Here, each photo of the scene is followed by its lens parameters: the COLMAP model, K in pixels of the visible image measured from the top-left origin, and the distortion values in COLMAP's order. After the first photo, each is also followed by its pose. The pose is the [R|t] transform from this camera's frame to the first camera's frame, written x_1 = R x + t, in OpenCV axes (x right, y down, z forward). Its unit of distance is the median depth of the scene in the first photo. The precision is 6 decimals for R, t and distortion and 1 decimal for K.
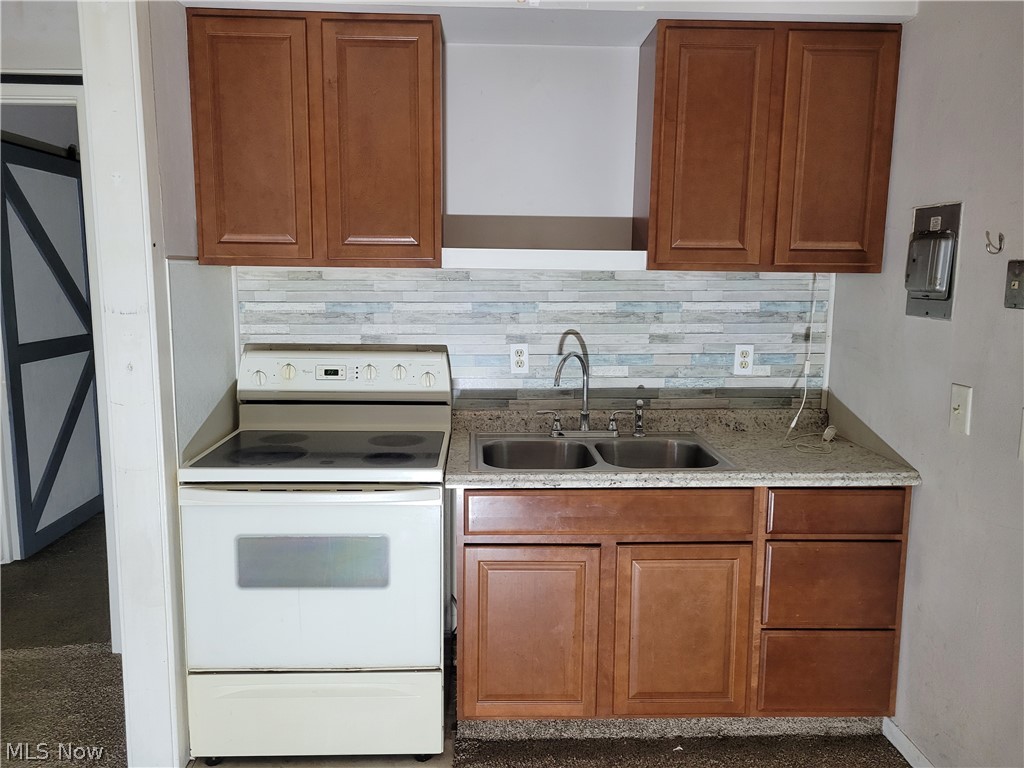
lens RADIAL K [[774.1, 0, 512.0], [0, 774.1, 384.0], [0, 0, 1]] dist [0.049209, -0.001110]
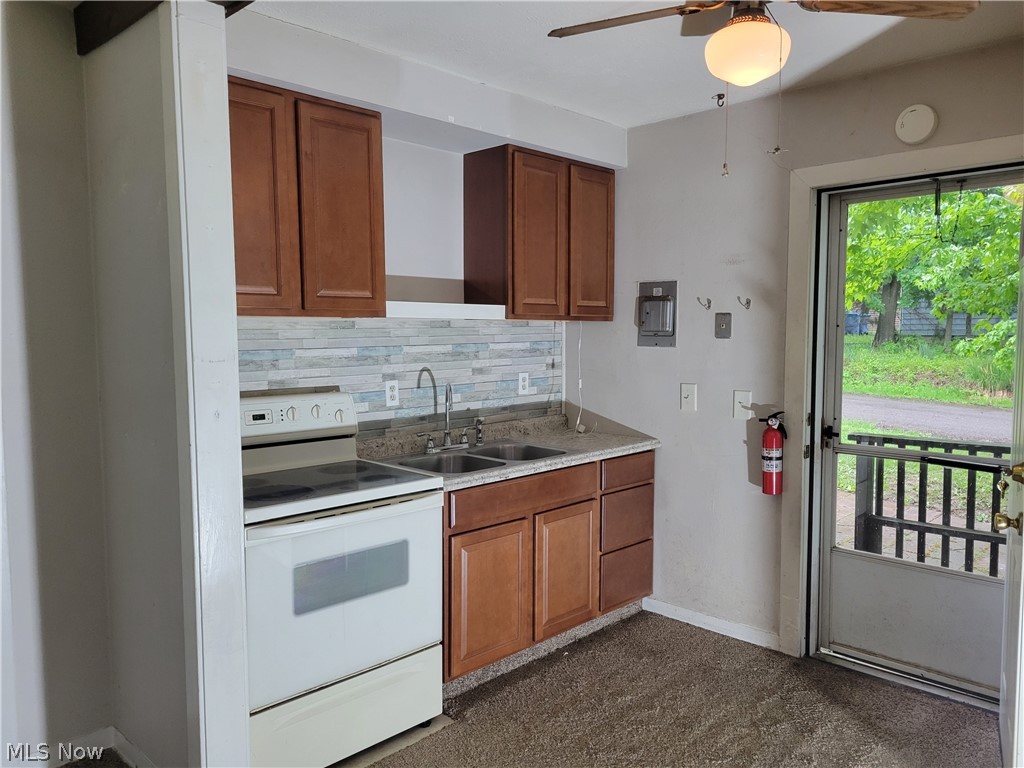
lens RADIAL K [[794.0, 0, 513.9], [0, 794.0, 409.9], [0, 0, 1]] dist [0.141615, -0.000257]
pose [[0.721830, -0.082120, 0.687181, -0.719170], [0.106127, 0.994325, 0.007347, 0.003667], [-0.683885, 0.067625, 0.726449, -0.022565]]
